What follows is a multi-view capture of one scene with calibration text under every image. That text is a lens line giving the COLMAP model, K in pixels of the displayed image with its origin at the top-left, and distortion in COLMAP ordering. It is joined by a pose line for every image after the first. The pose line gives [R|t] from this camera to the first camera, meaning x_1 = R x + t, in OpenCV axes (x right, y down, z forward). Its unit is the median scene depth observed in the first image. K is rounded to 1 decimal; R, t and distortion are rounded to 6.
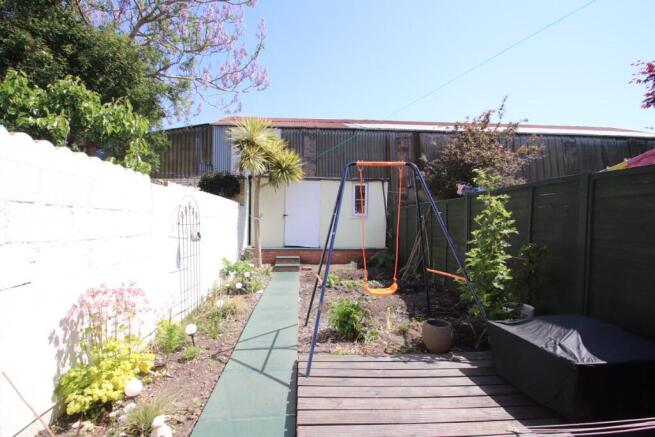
lens RADIAL K [[303.2, 0, 327.5], [0, 303.2, 218.5], [0, 0, 1]] dist [0.013500, -0.014262]
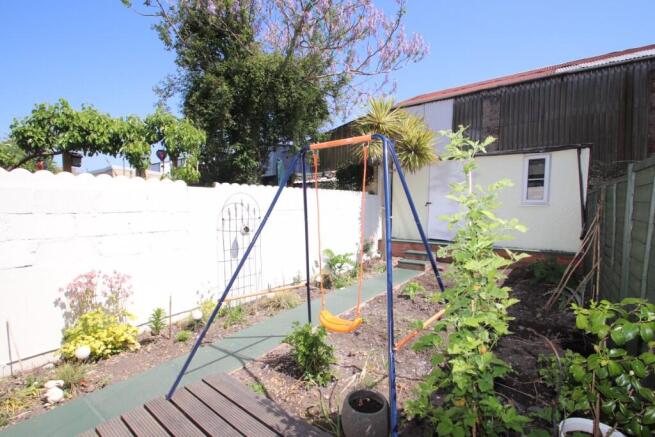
lens RADIAL K [[303.2, 0, 327.5], [0, 303.2, 218.5], [0, 0, 1]] dist [0.013500, -0.014262]
pose [[0.751563, 0.025395, -0.659172, 0.218851], [0.014104, 0.998412, 0.054544, -0.016892], [0.659511, -0.050290, 0.750011, 0.162331]]
